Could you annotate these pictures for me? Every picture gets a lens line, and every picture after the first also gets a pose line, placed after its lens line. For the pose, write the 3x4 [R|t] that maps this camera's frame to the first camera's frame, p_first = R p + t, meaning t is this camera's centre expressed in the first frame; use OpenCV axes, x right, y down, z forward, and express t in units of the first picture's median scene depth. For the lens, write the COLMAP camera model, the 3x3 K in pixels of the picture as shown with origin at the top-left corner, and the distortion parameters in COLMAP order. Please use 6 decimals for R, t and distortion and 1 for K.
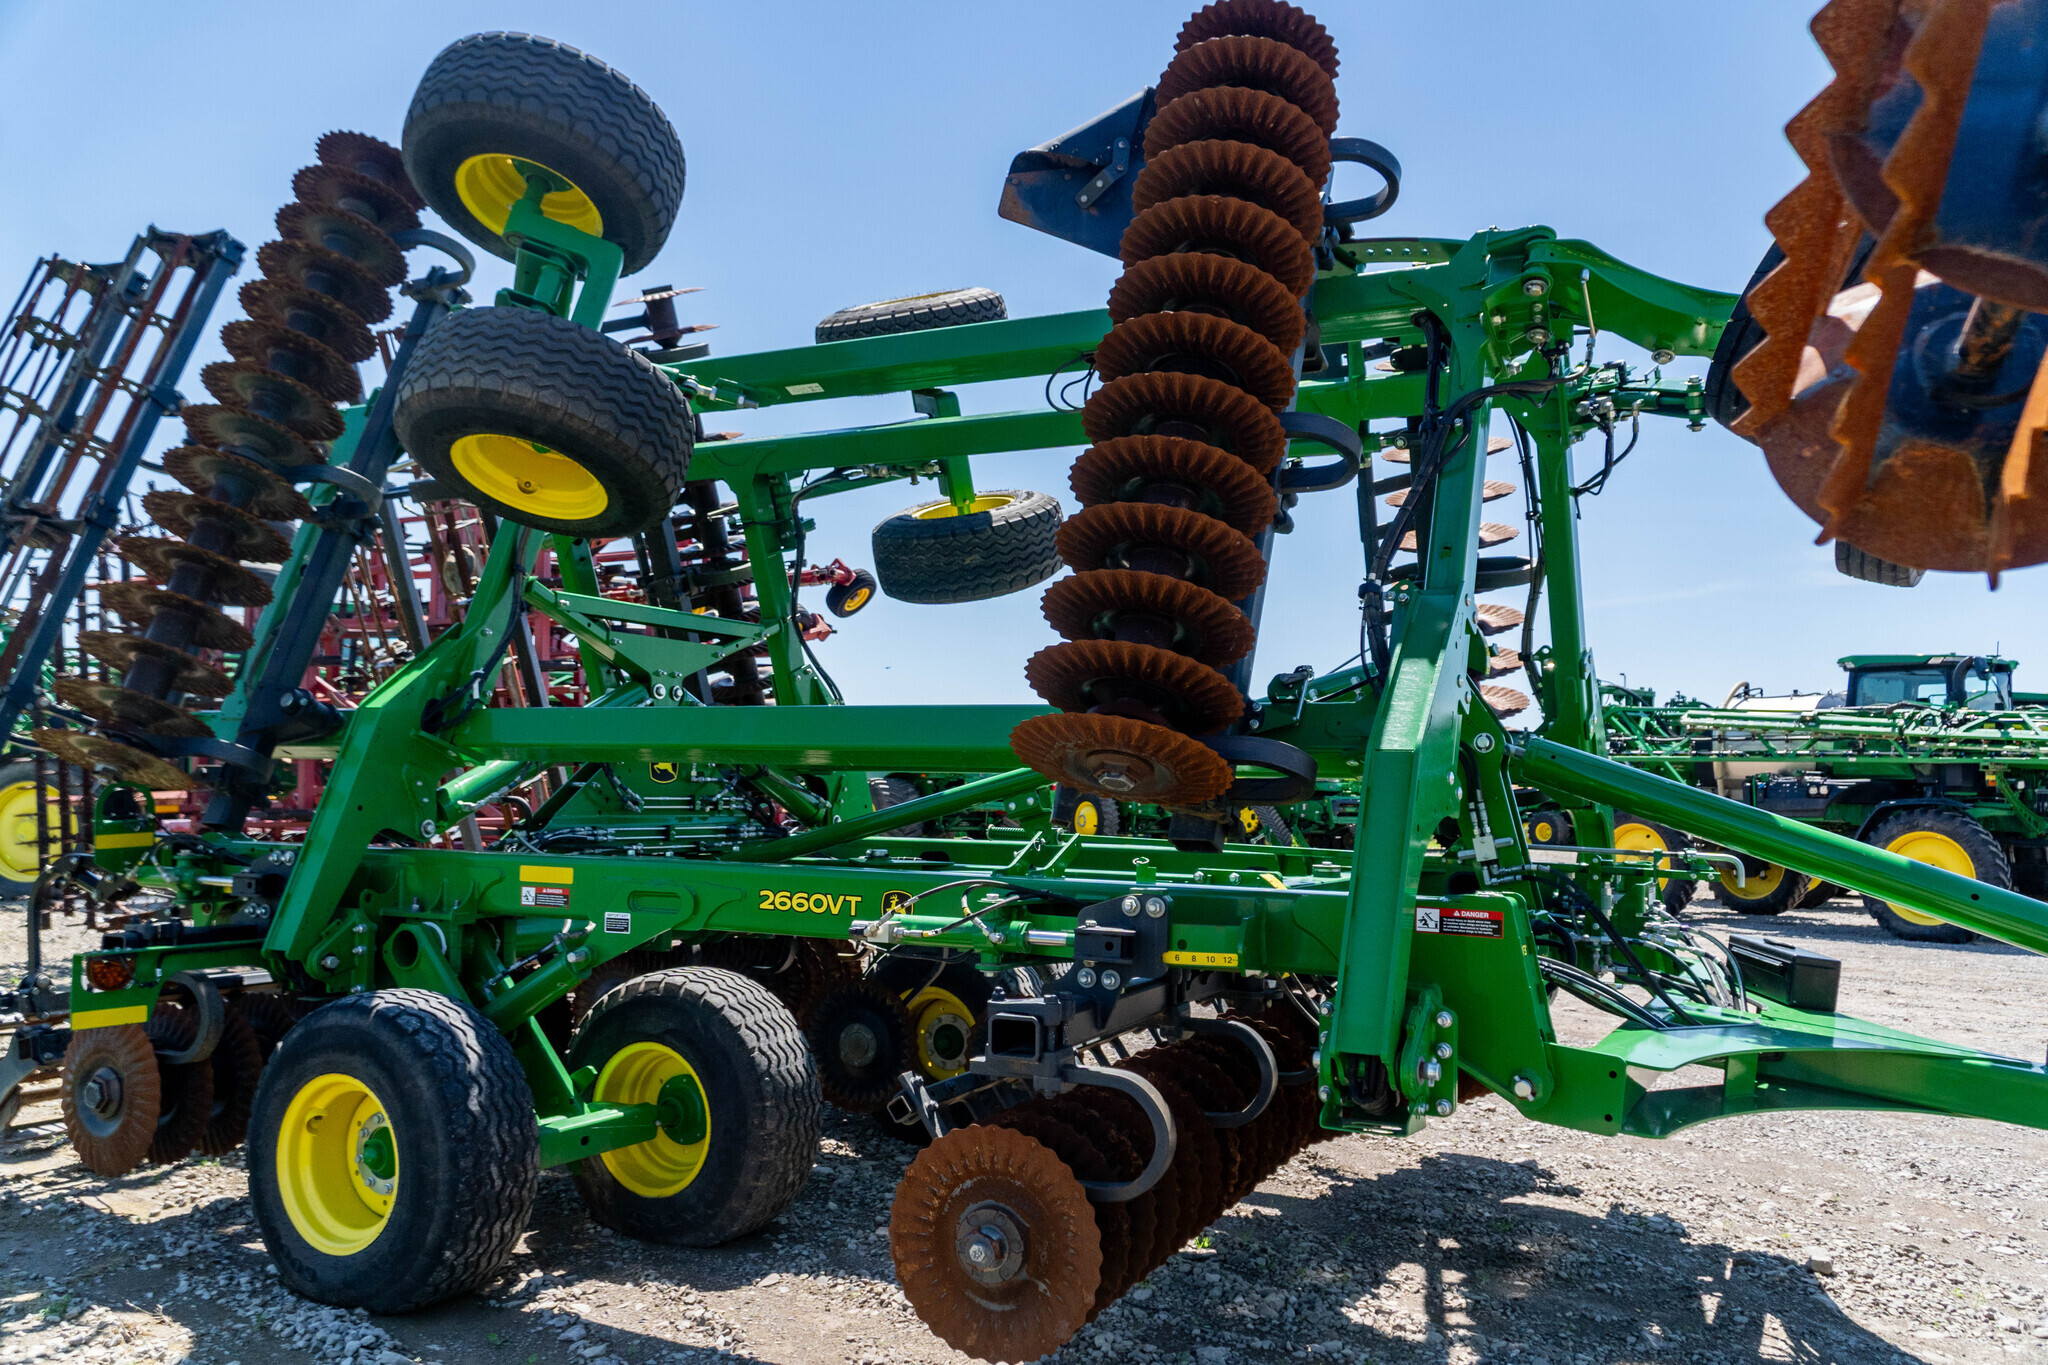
lens RADIAL K [[1640.8, 0, 1027.6], [0, 1640.8, 680.9], [0, 0, 1]] dist [-0.008696, 0.011485]
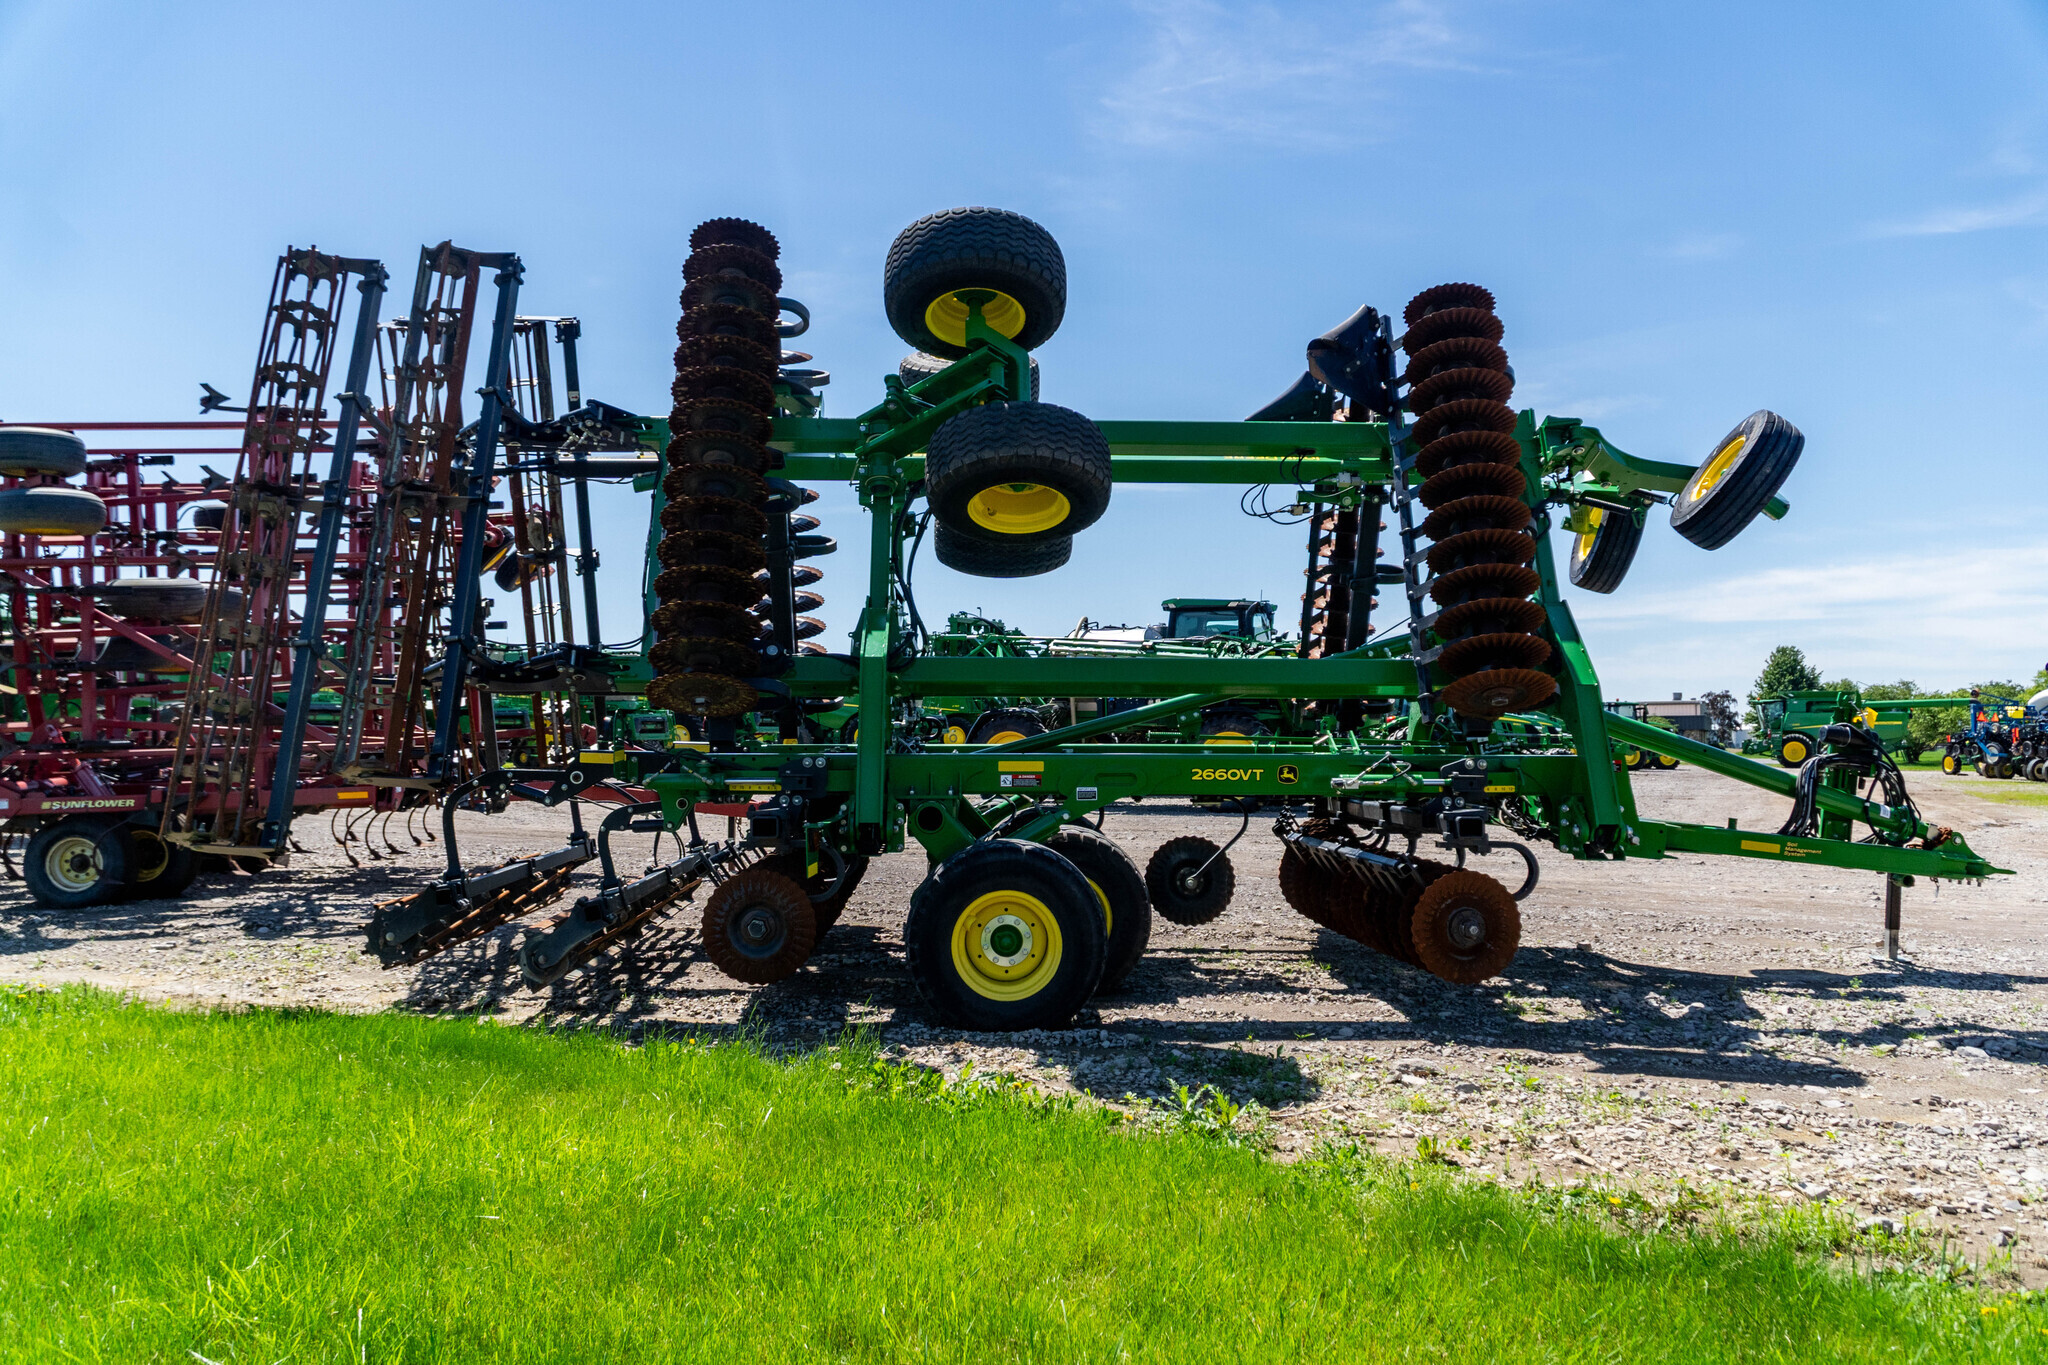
lens RADIAL K [[1640.8, 0, 1010.7], [0, 1640.8, 679.8], [0, 0, 1]] dist [-0.008696, 0.011485]
pose [[0.874488, -0.006914, 0.484998, -0.256322], [-0.017181, 0.998829, 0.045218, -0.008249], [-0.484743, -0.047875, 0.873345, -0.084605]]
